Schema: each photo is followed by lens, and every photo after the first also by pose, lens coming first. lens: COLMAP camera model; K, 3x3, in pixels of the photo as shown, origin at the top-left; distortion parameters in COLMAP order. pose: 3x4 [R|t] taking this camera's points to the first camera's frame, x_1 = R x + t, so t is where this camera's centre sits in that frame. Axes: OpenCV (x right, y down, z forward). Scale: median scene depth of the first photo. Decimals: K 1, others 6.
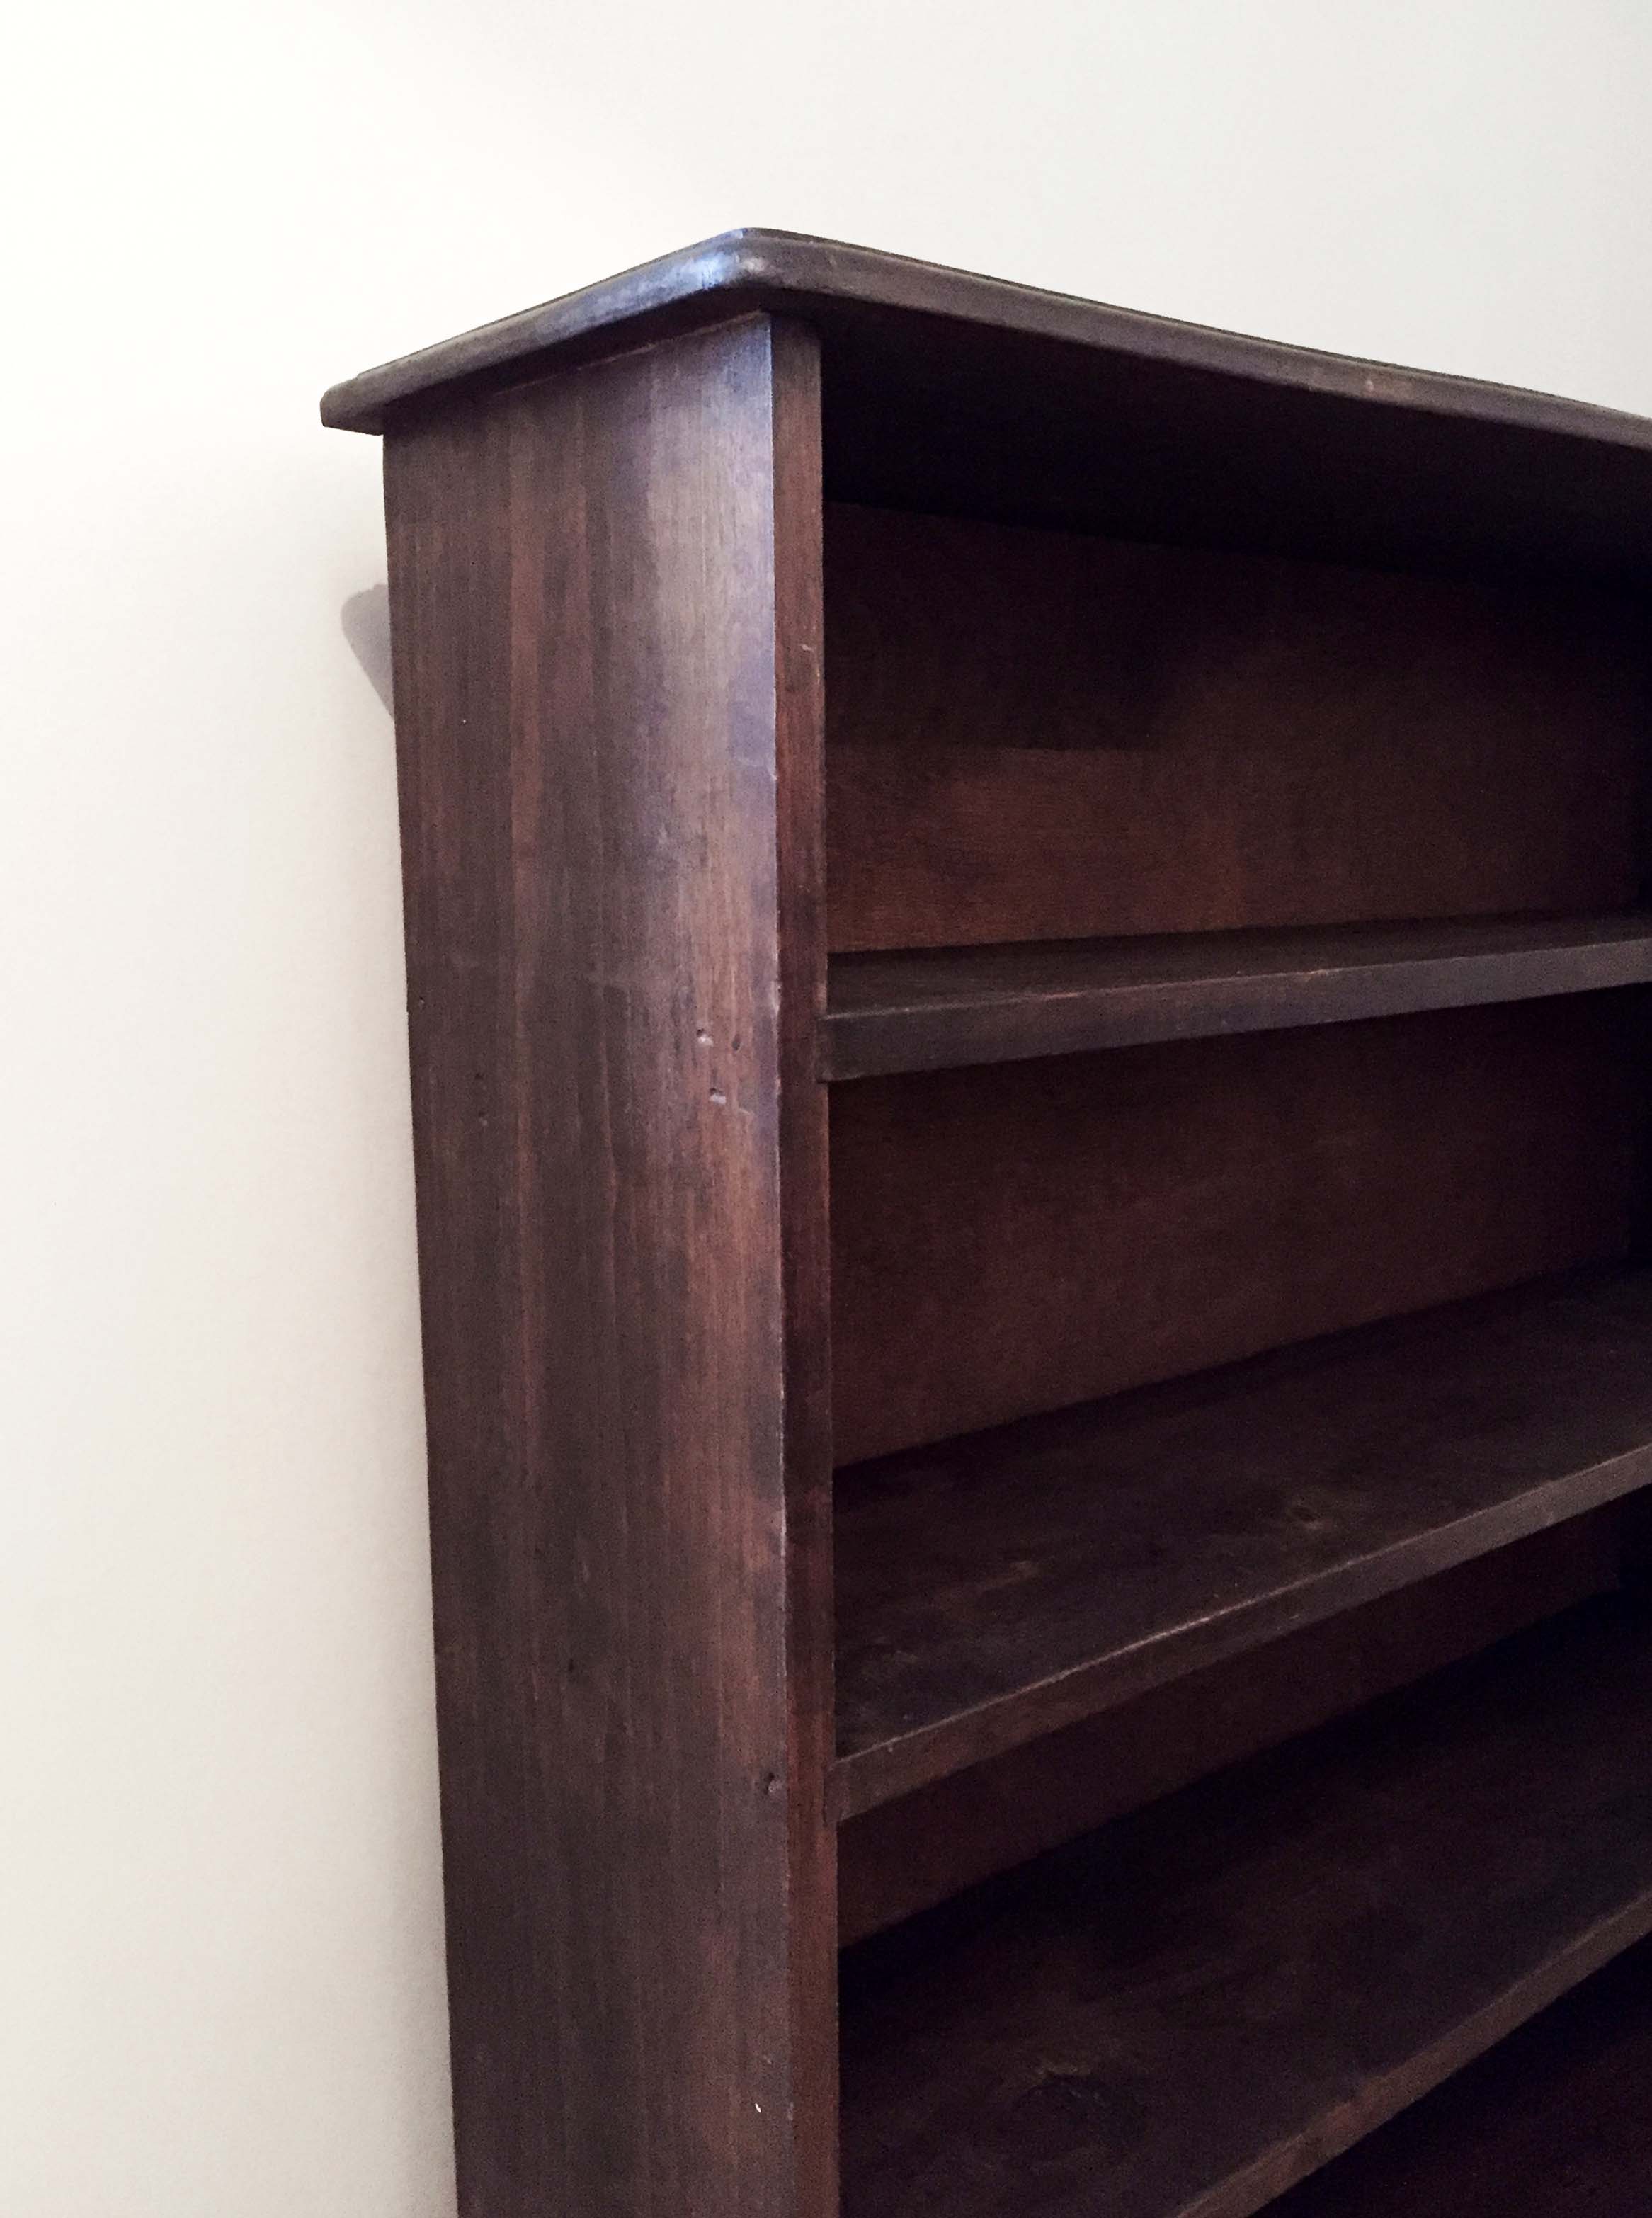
lens RADIAL K [[2034.6, 0, 835.3], [0, 2034.6, 1109.5], [0, 0, 1]] dist [0.071048, -0.003795]
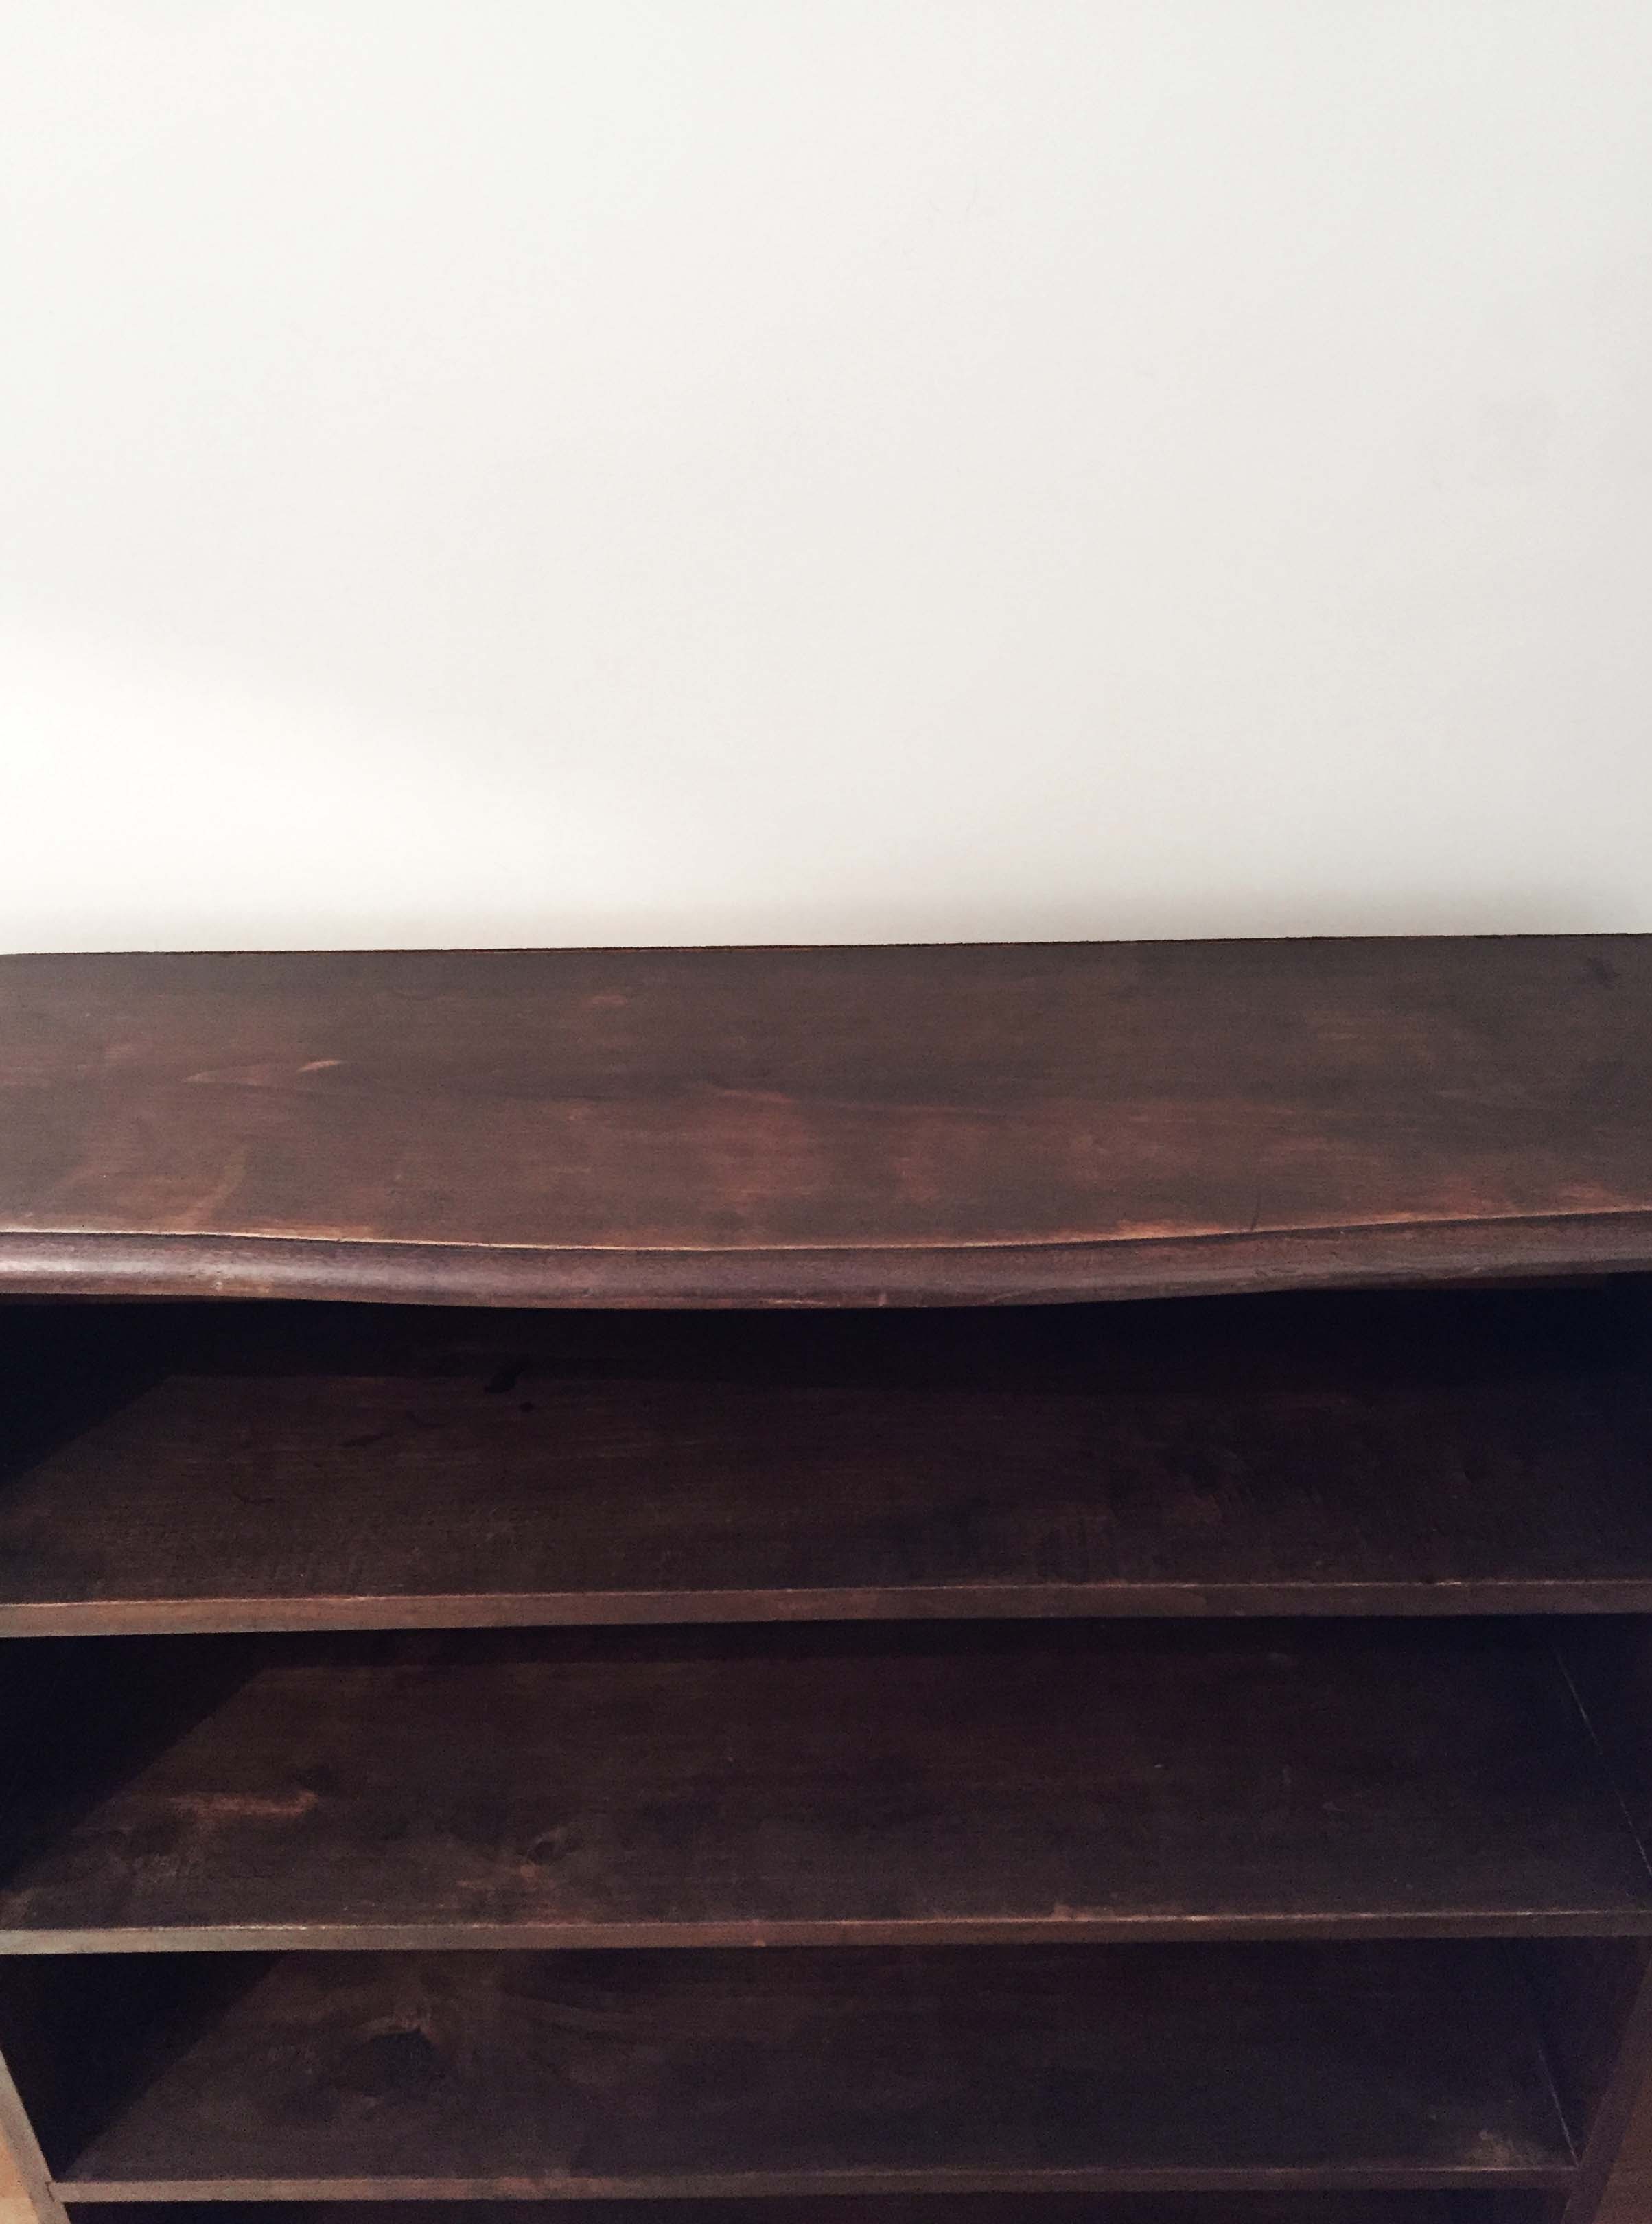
lens RADIAL K [[2076.0, 0, 826.0], [0, 2076.0, 1112.0], [0, 0, 1]] dist [0.008699, 0.008266]
pose [[0.760261, 0.351957, -0.546012, 1.030004], [-0.084118, 0.886774, 0.454485, -0.917961], [0.644148, -0.299597, 0.703786, 0.397021]]
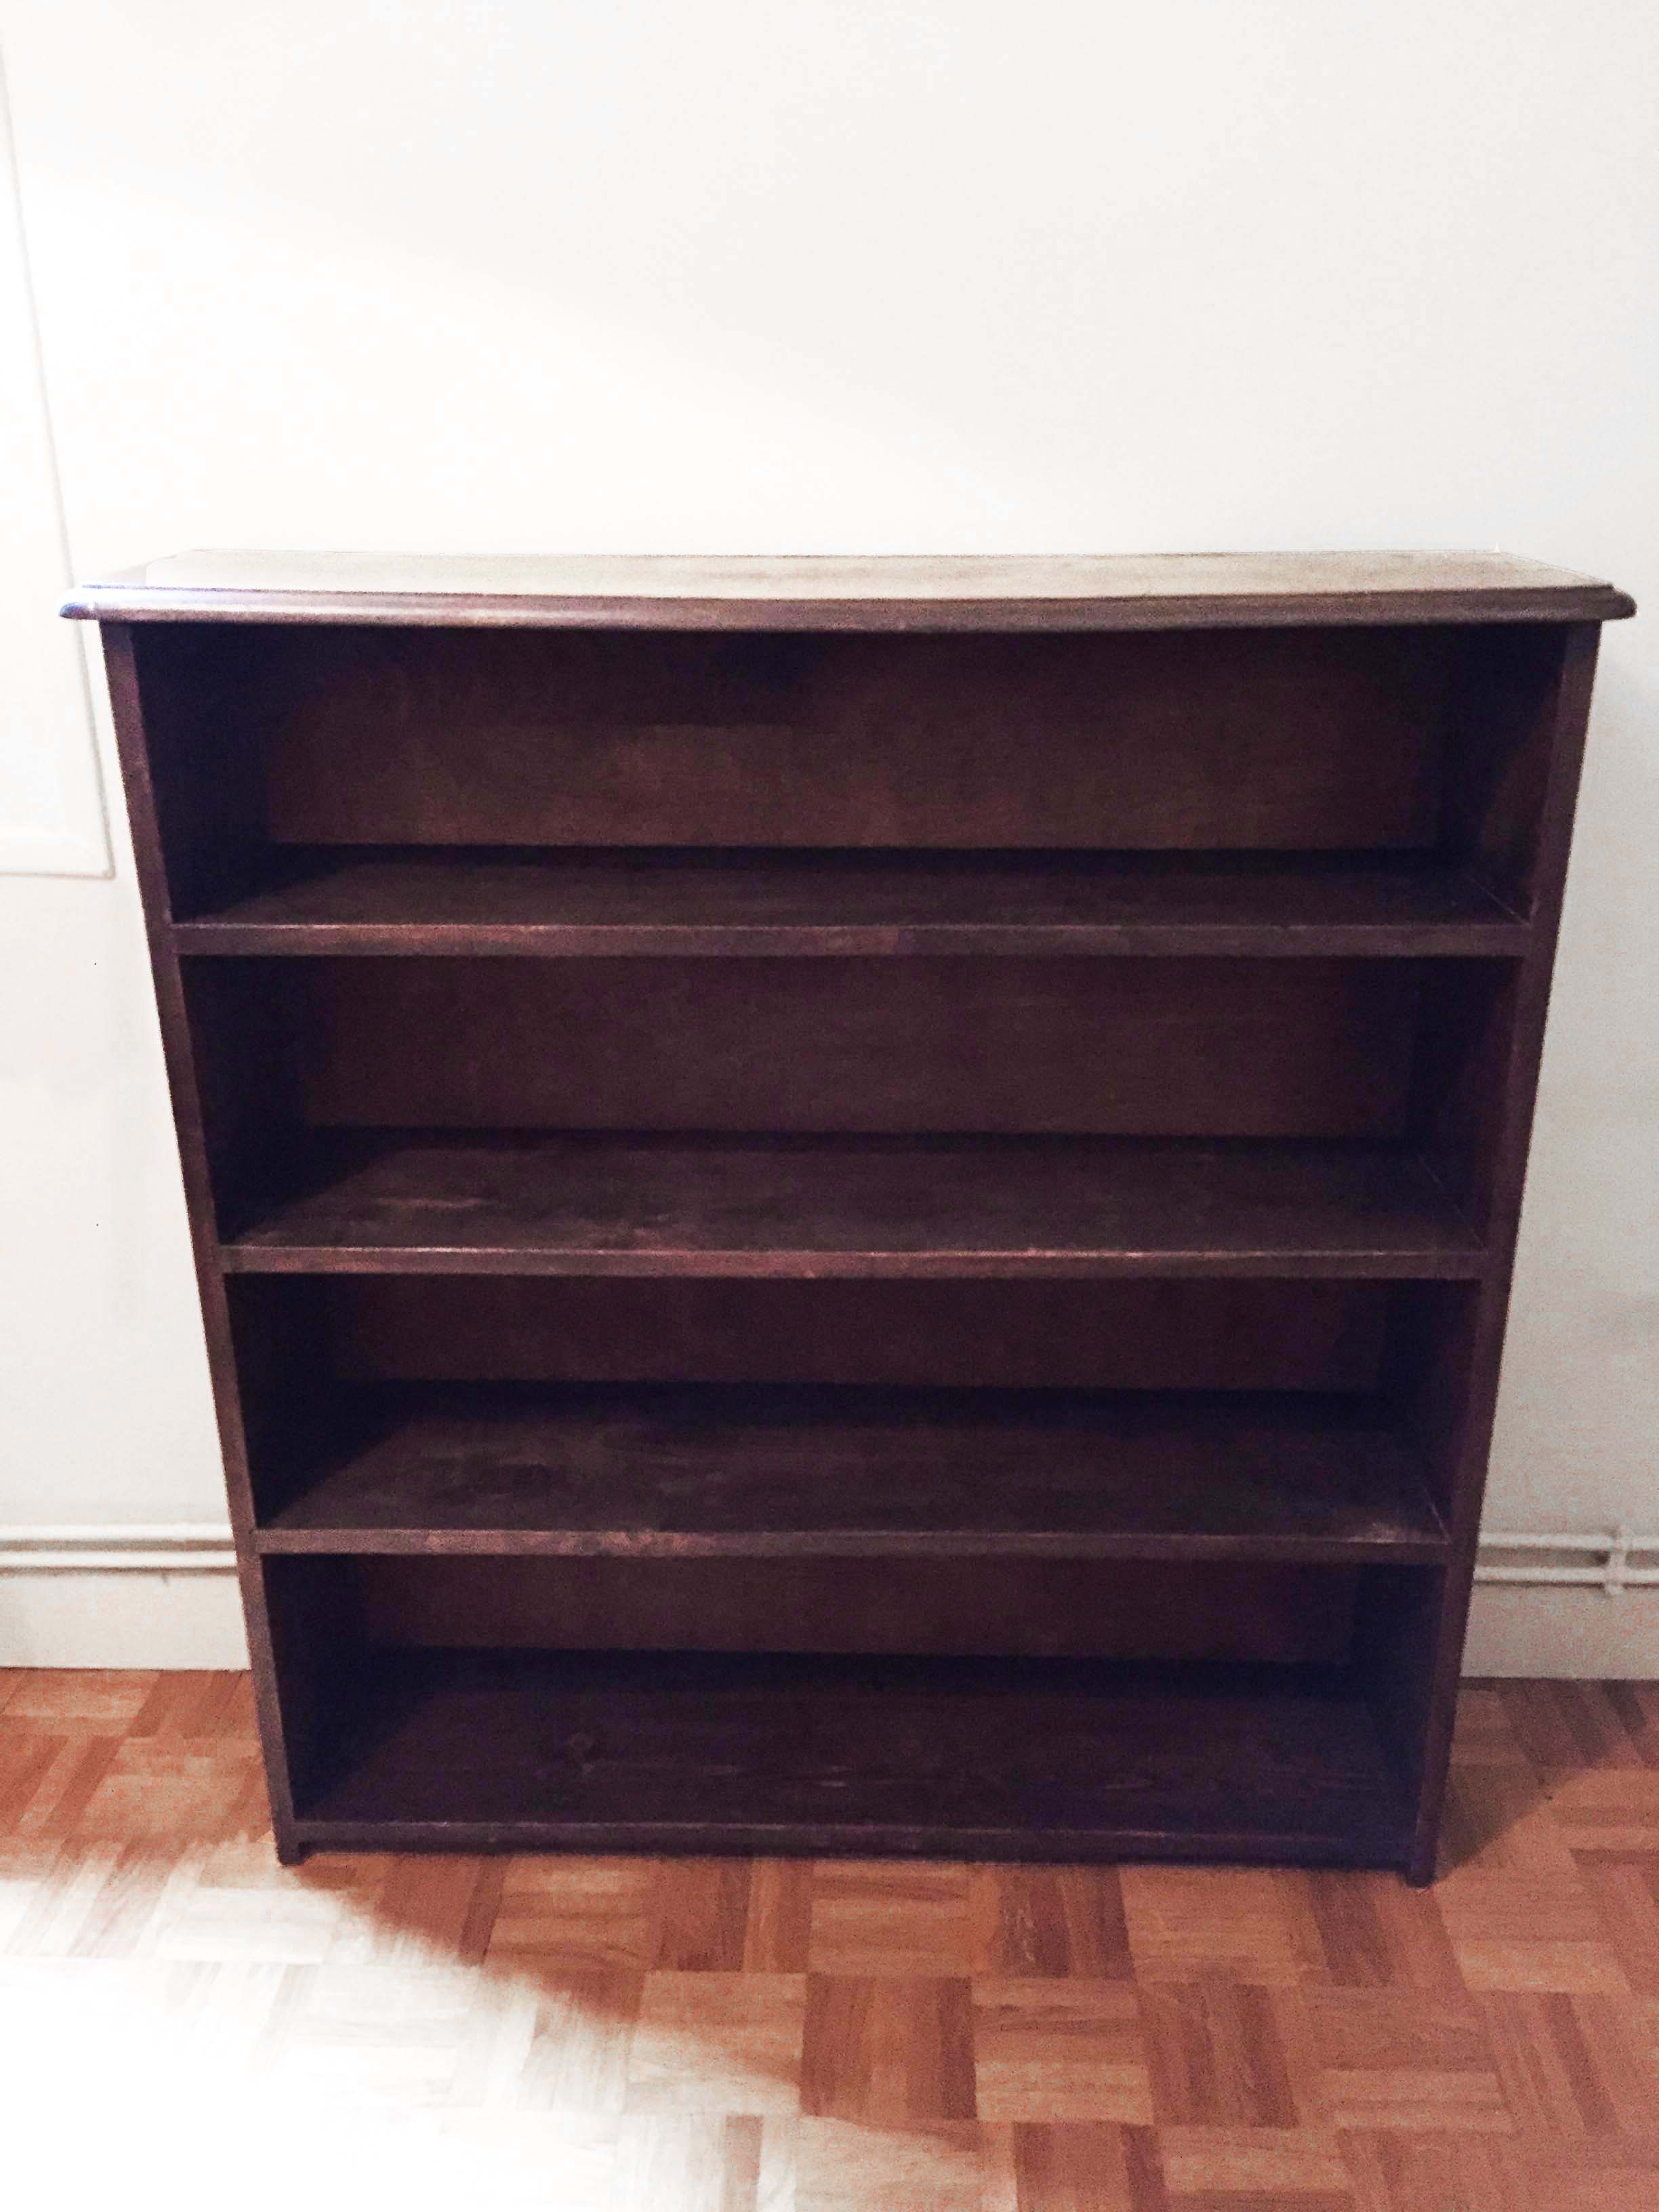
lens RADIAL K [[2029.2, 0, 838.8], [0, 2029.2, 1106.5], [0, 0, 1]] dist [0.071048, -0.003795]
pose [[0.738847, 0.254147, -0.624111, 1.572167], [-0.093564, 0.955873, 0.278481, -0.435281], [0.667346, -0.147361, 0.730023, -0.132064]]
